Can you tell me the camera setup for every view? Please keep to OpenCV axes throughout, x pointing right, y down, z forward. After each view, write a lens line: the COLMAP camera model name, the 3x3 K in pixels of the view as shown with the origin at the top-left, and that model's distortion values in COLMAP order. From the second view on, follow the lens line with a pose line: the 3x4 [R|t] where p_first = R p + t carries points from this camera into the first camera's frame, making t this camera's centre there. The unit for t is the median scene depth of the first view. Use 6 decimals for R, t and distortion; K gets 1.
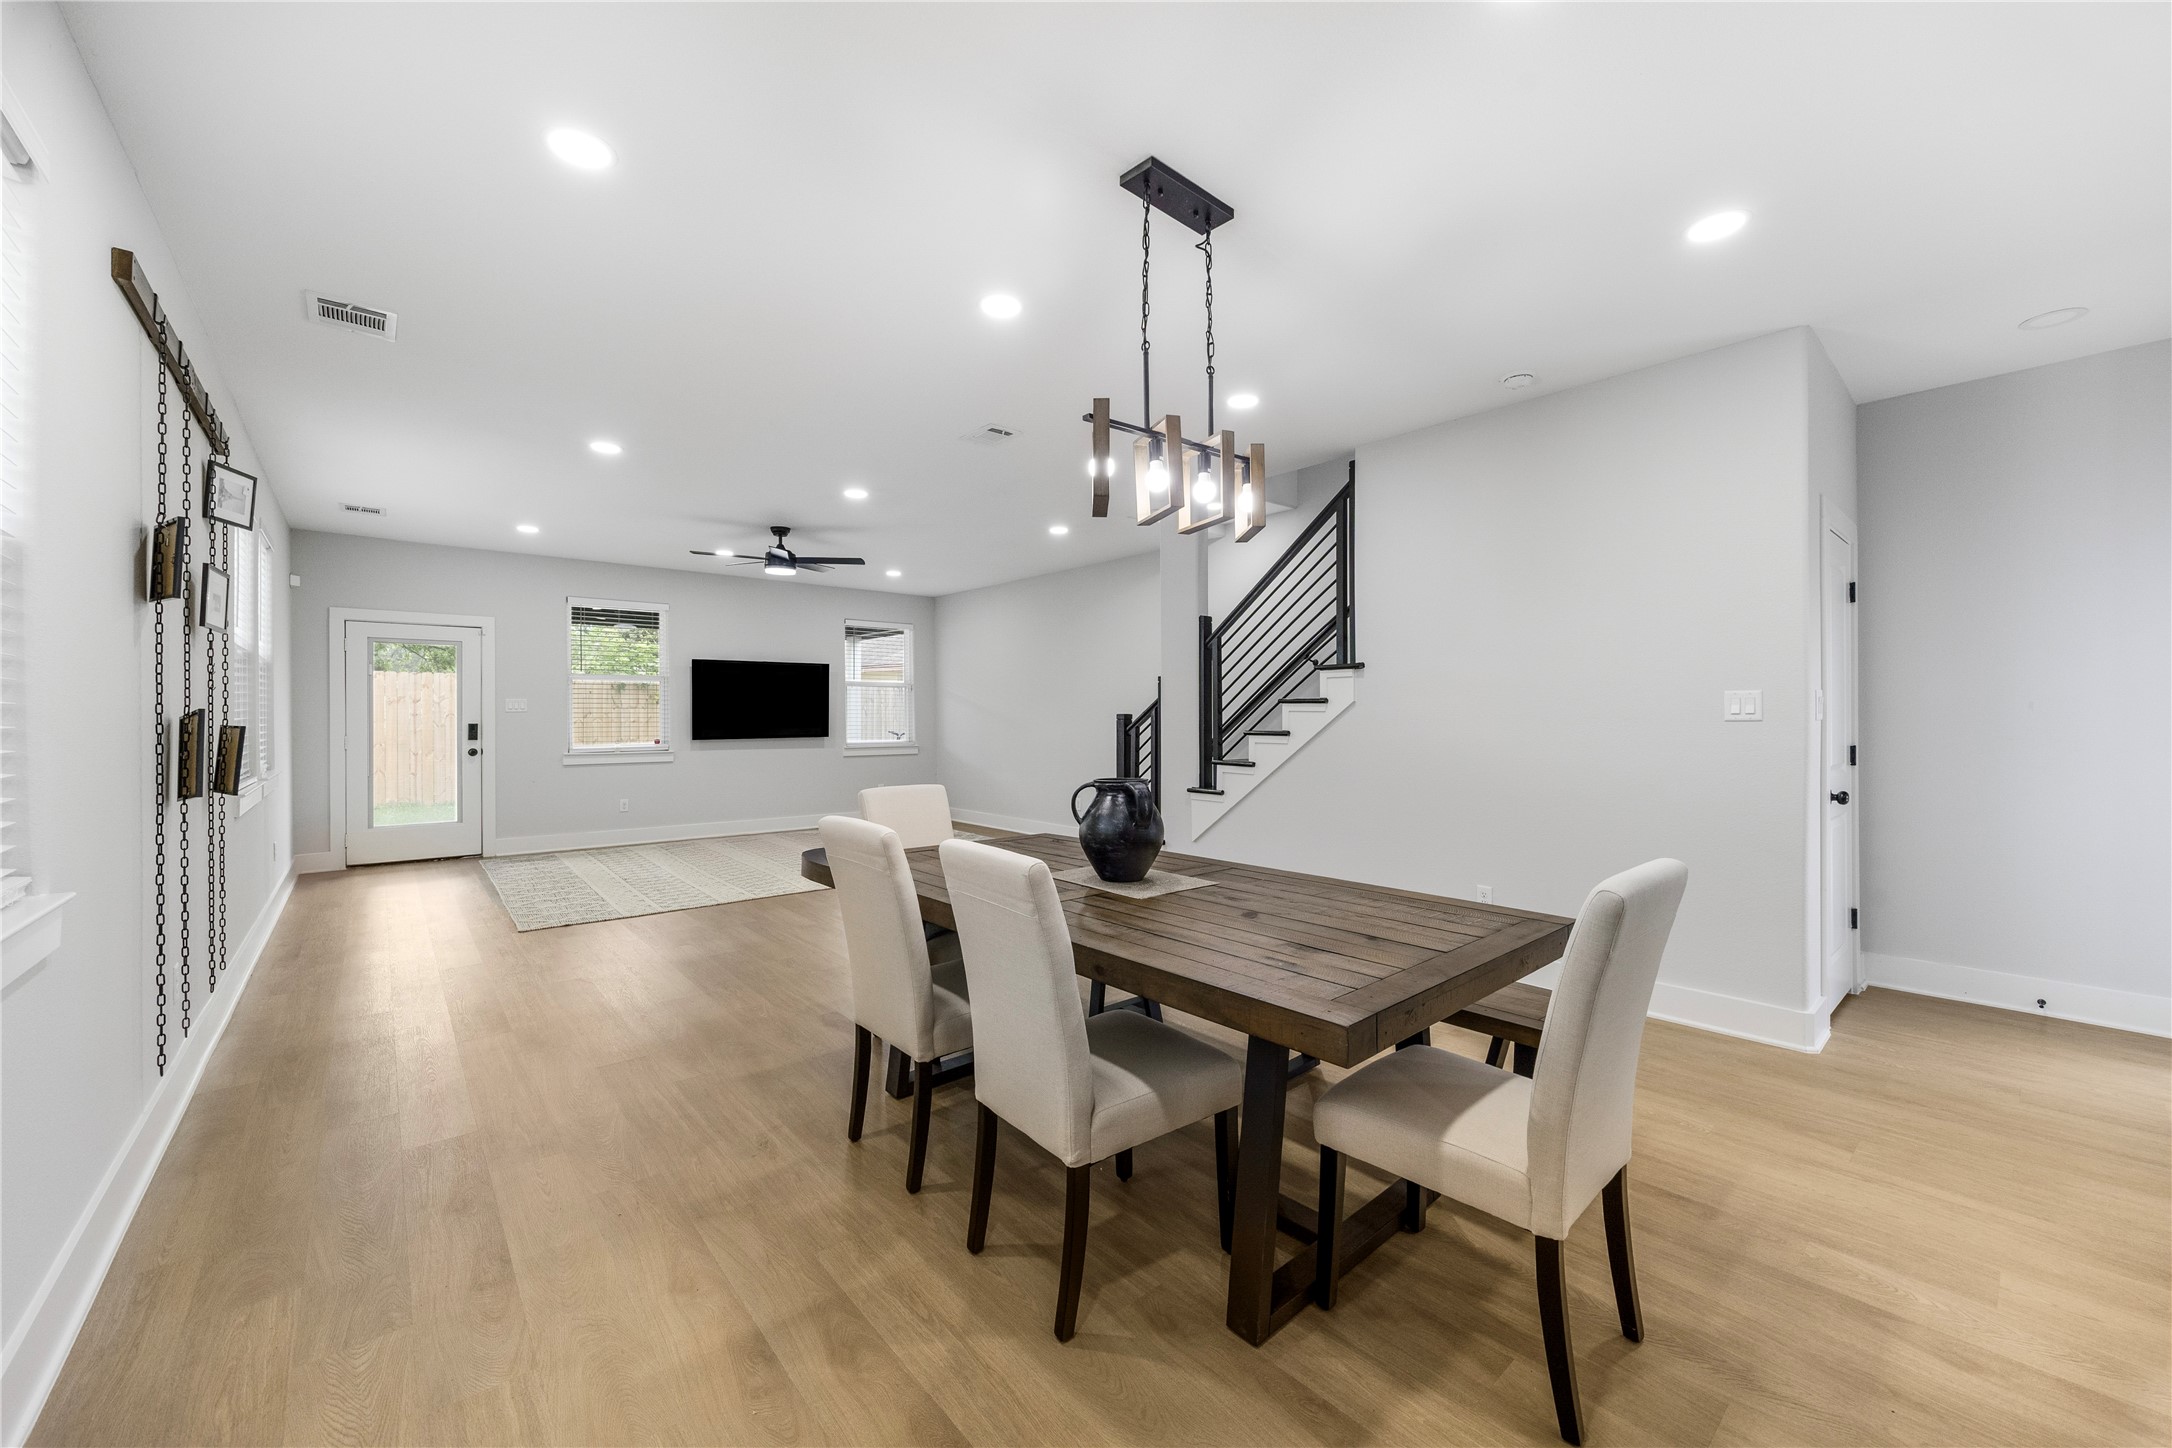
lens RADIAL K [[826.9, 0, 1085.9], [0, 826.9, 716.0], [0, 0, 1]] dist [-0.006896, 0.004346]
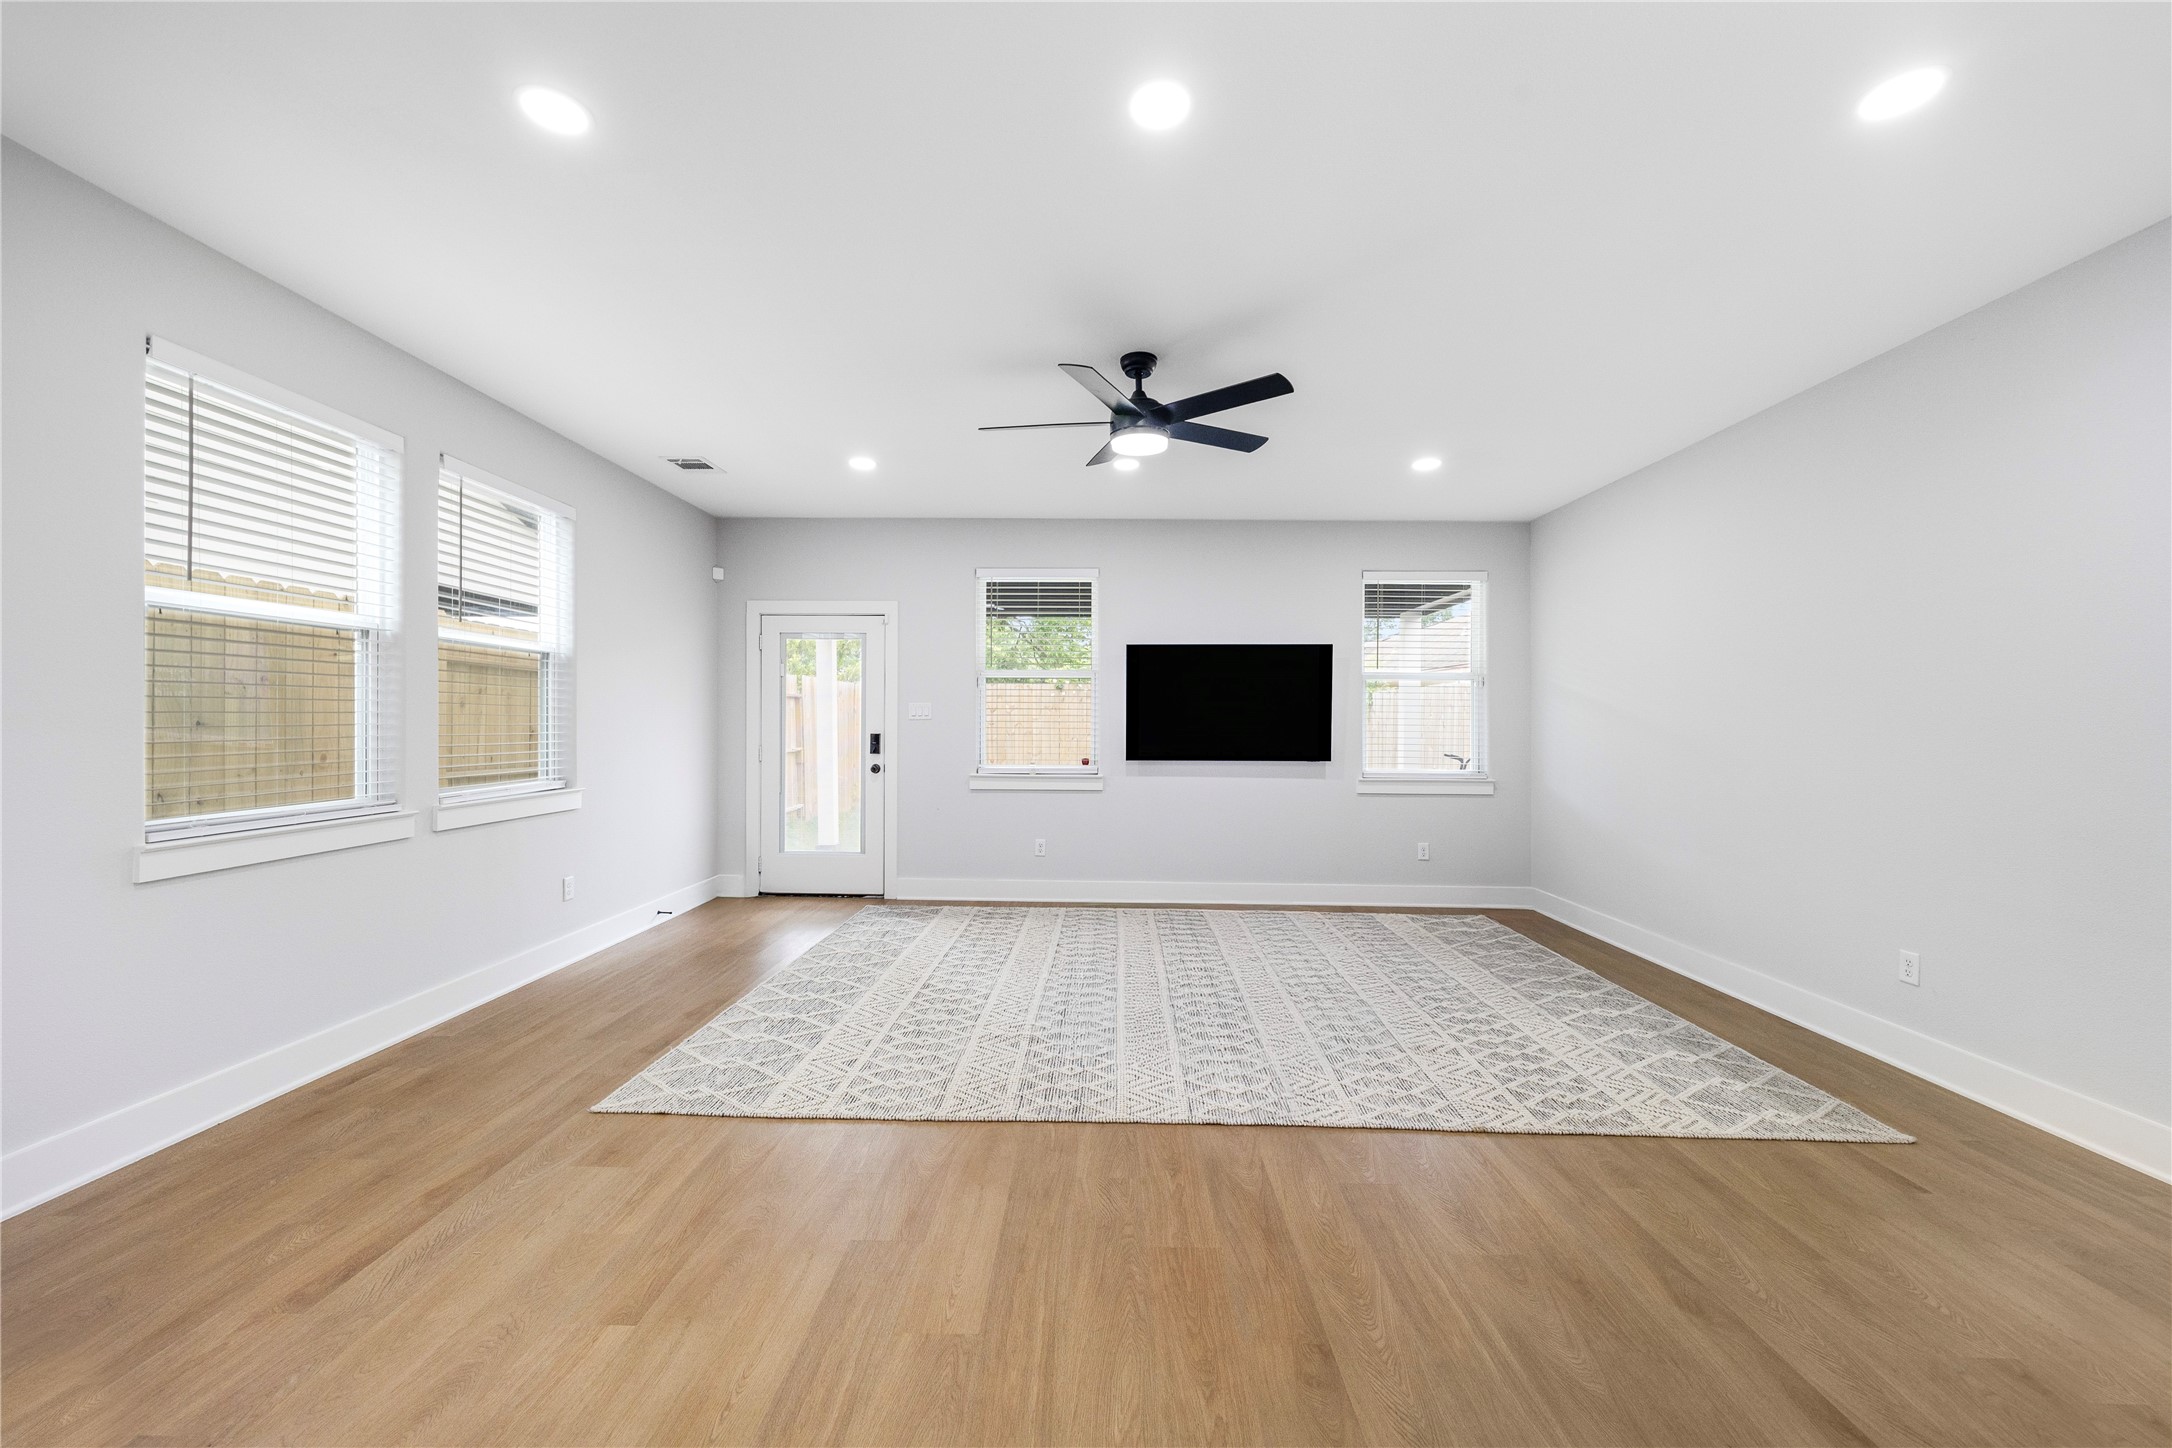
lens RADIAL K [[825.1, 0, 1088.8], [0, 825.1, 730.4], [0, 0, 1]] dist [-0.006263, 0.000009]
pose [[0.746757, 0.010520, -0.665013, -0.044959], [-0.007908, 0.999945, 0.006938, -0.001235], [0.665050, 0.000078, 0.746799, 0.531043]]
